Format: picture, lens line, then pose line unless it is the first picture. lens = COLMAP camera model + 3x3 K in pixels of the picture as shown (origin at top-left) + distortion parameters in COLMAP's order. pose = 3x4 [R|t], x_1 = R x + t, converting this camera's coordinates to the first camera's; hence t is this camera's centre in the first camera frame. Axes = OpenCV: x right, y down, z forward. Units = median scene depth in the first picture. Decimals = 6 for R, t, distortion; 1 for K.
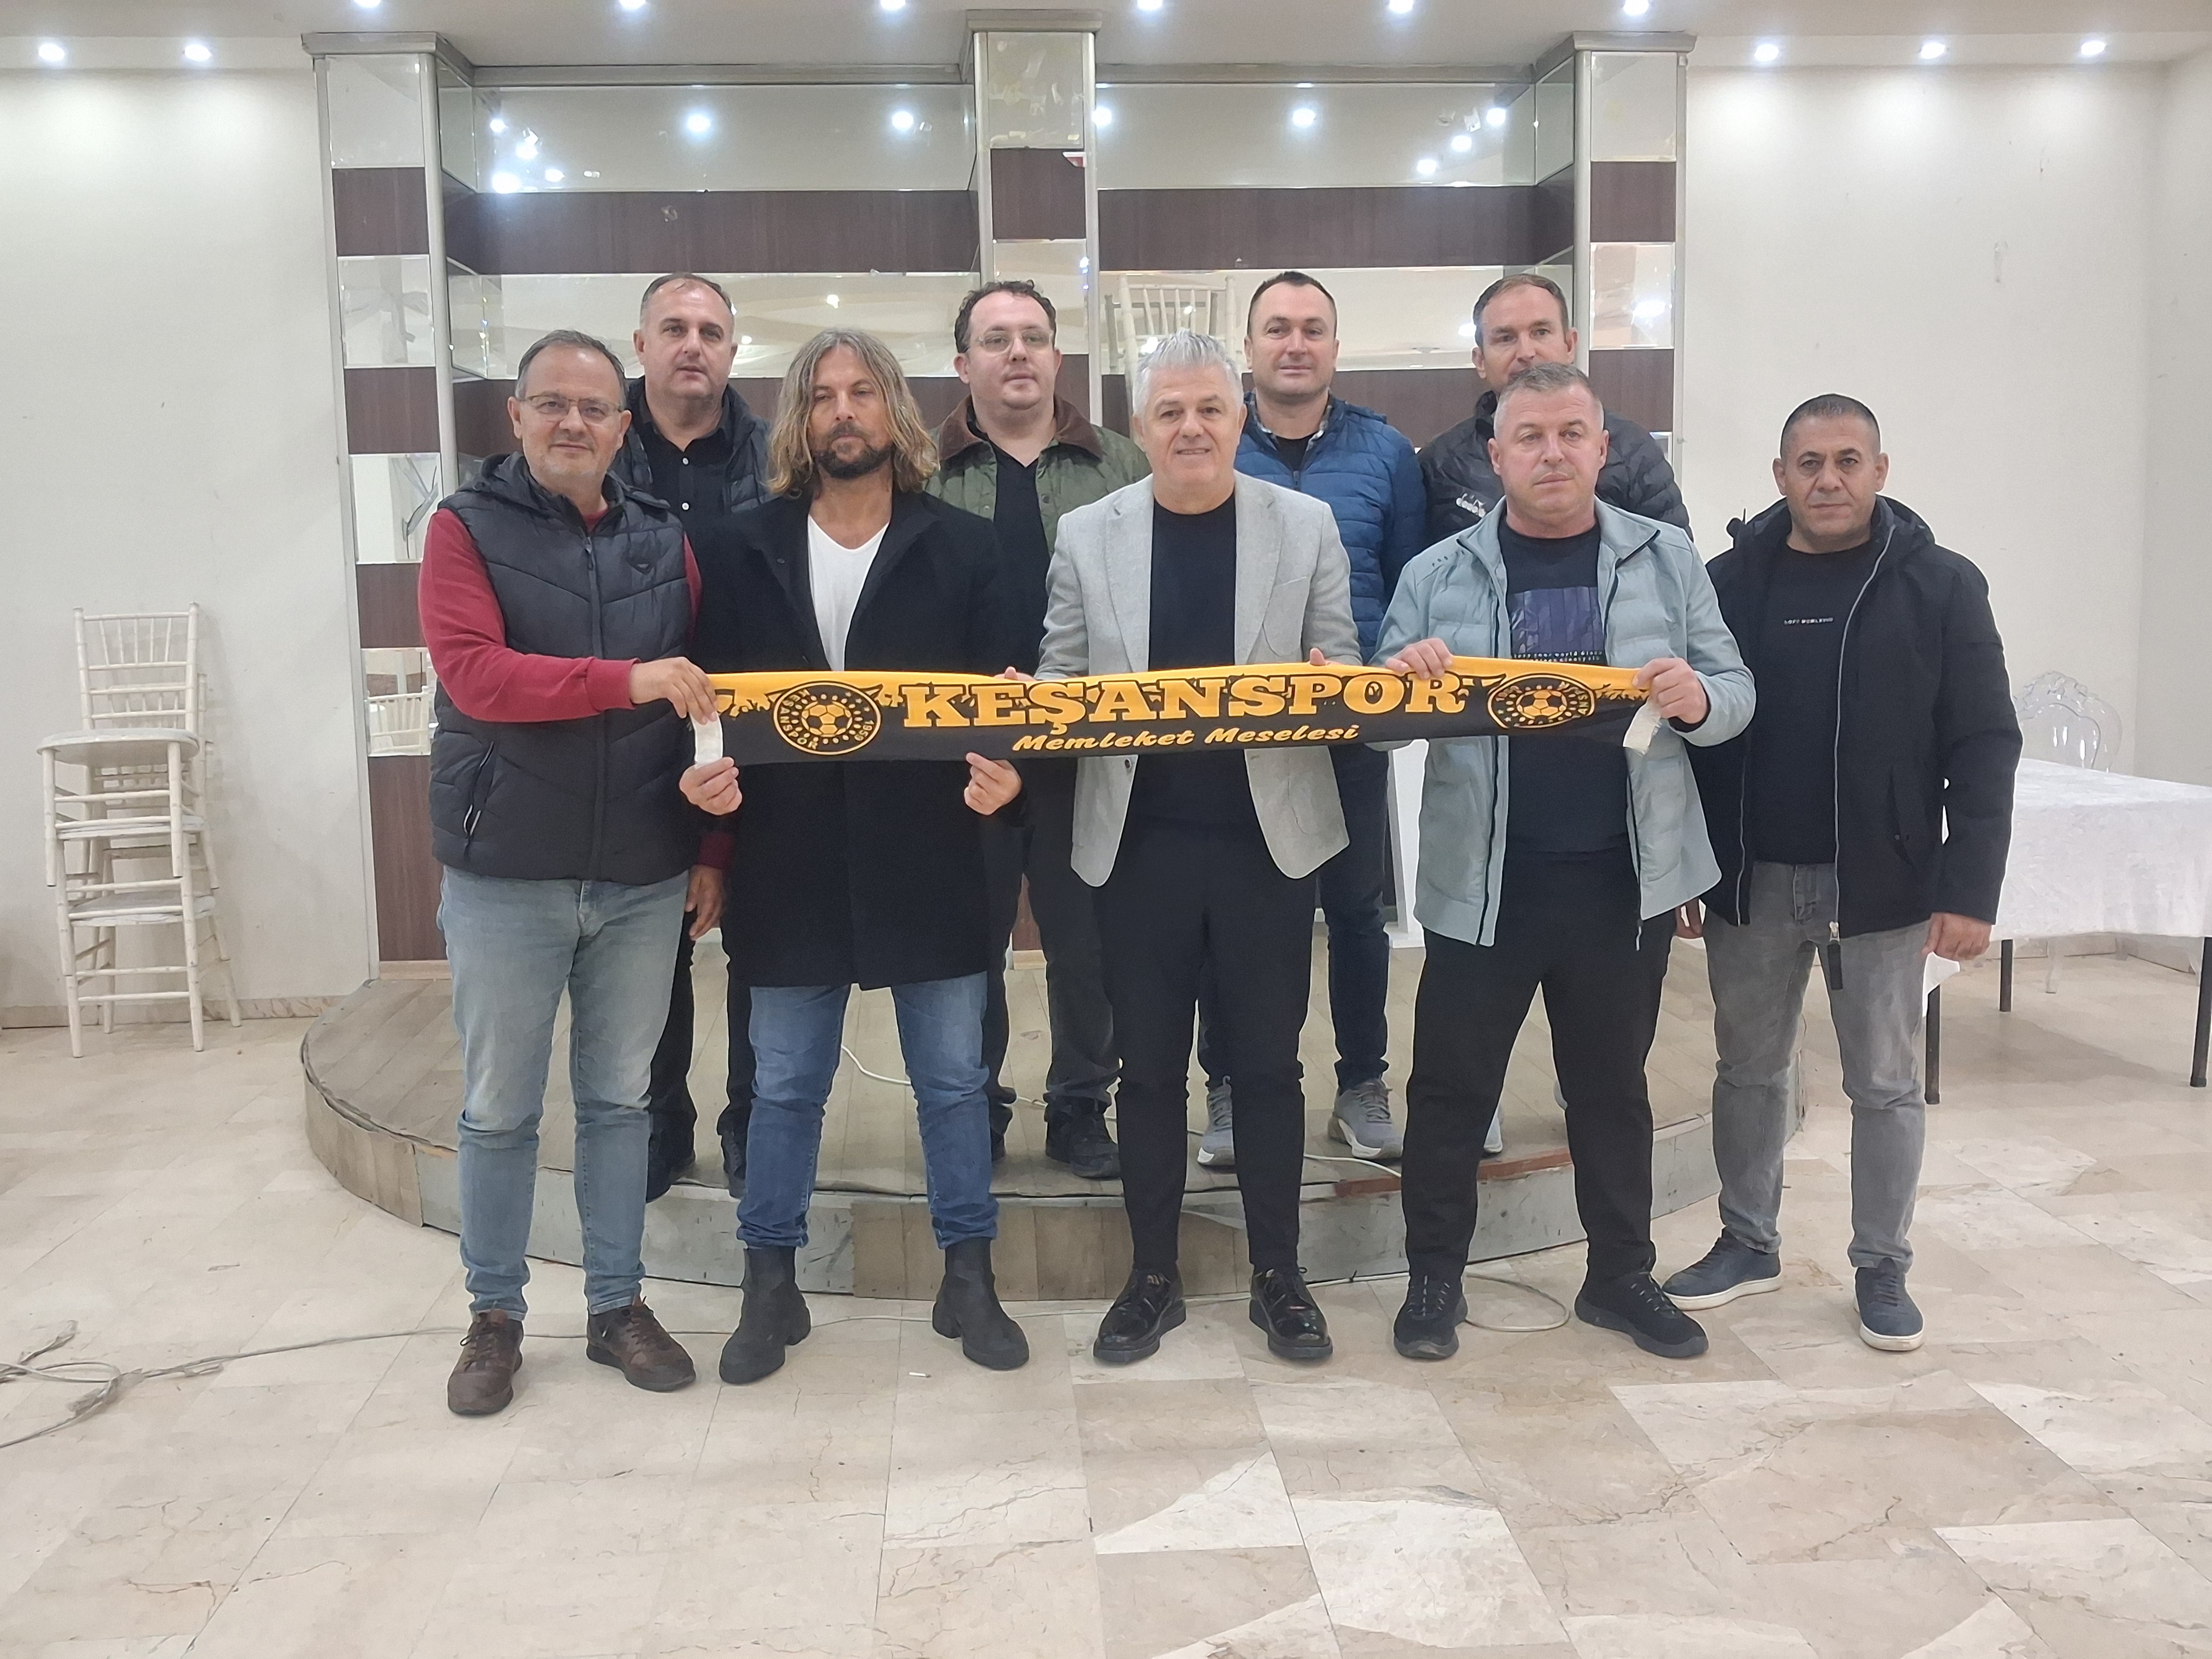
lens RADIAL K [[2196.9, 0, 1108.3], [0, 2196.9, 829.7], [0, 0, 1]] dist [0.009963, 0.000000]
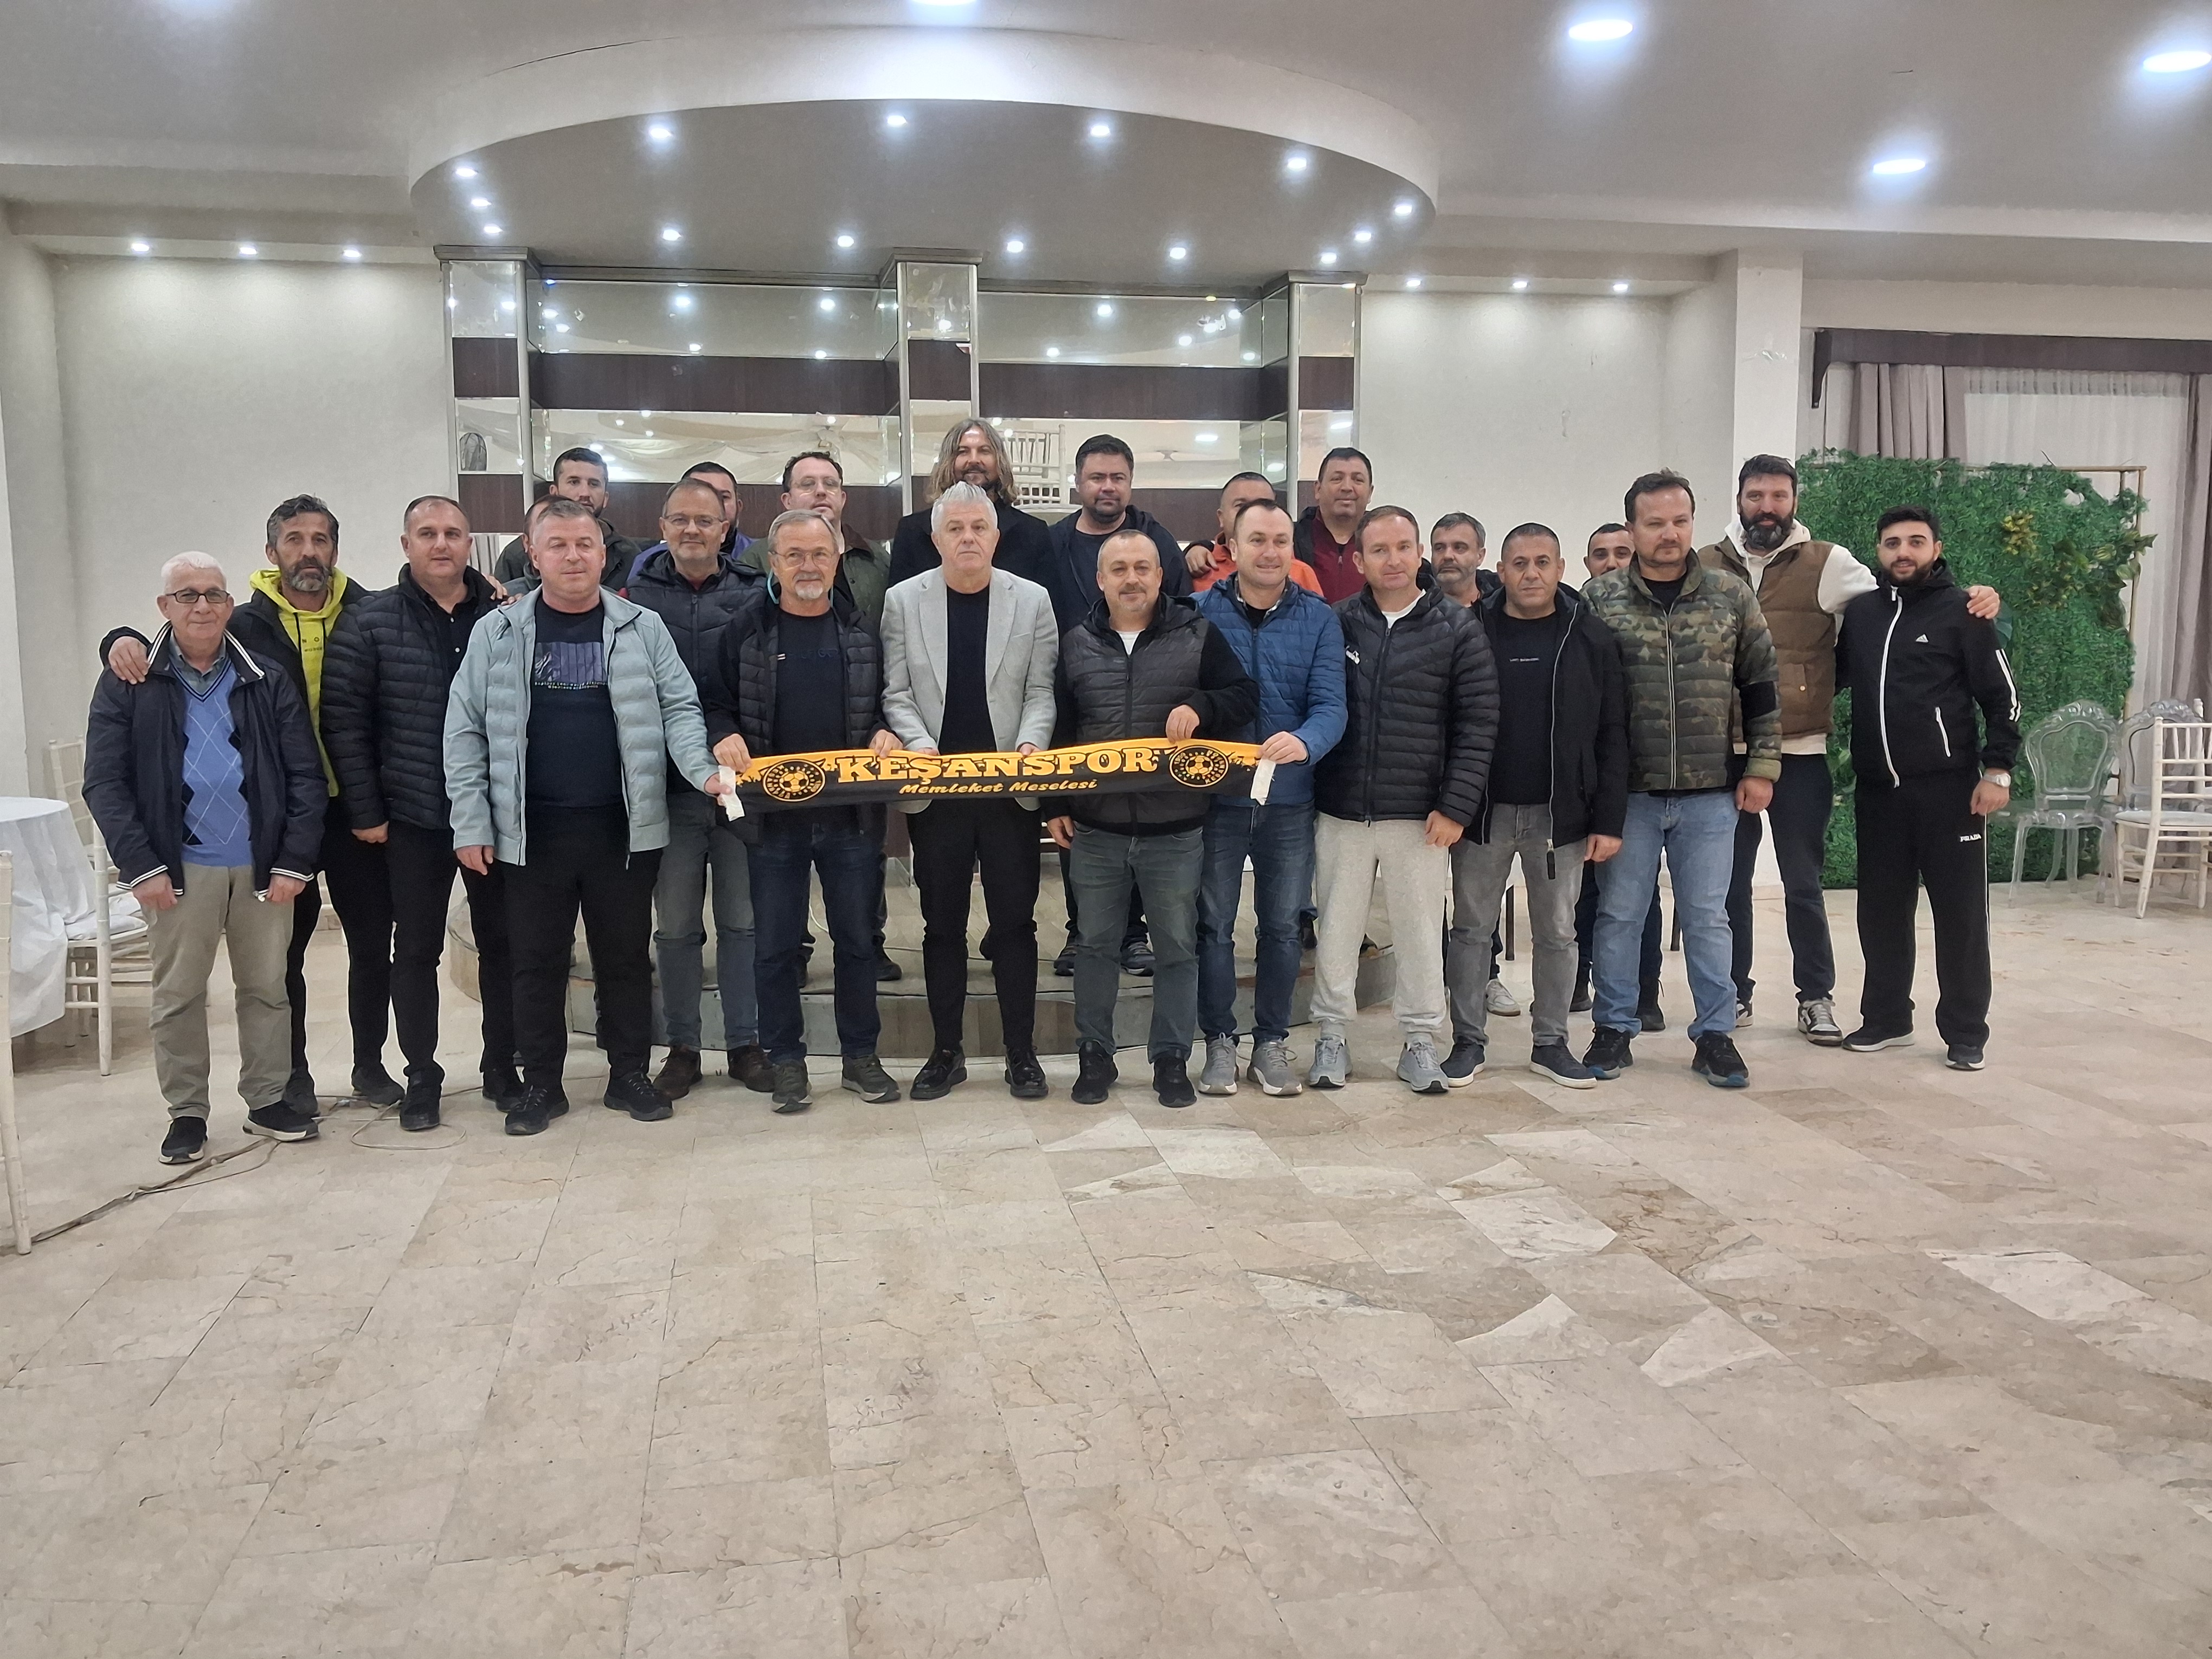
lens RADIAL K [[1873.1, 0, 1104.3], [0, 1873.1, 826.8], [0, 0, 1]] dist [0.004991, 0.000504]
pose [[0.993373, 0.000966, 0.114927, -0.065082], [0.000079, 0.999959, -0.009093, 0.034953], [-0.114931, 0.009042, 0.993332, -0.275653]]
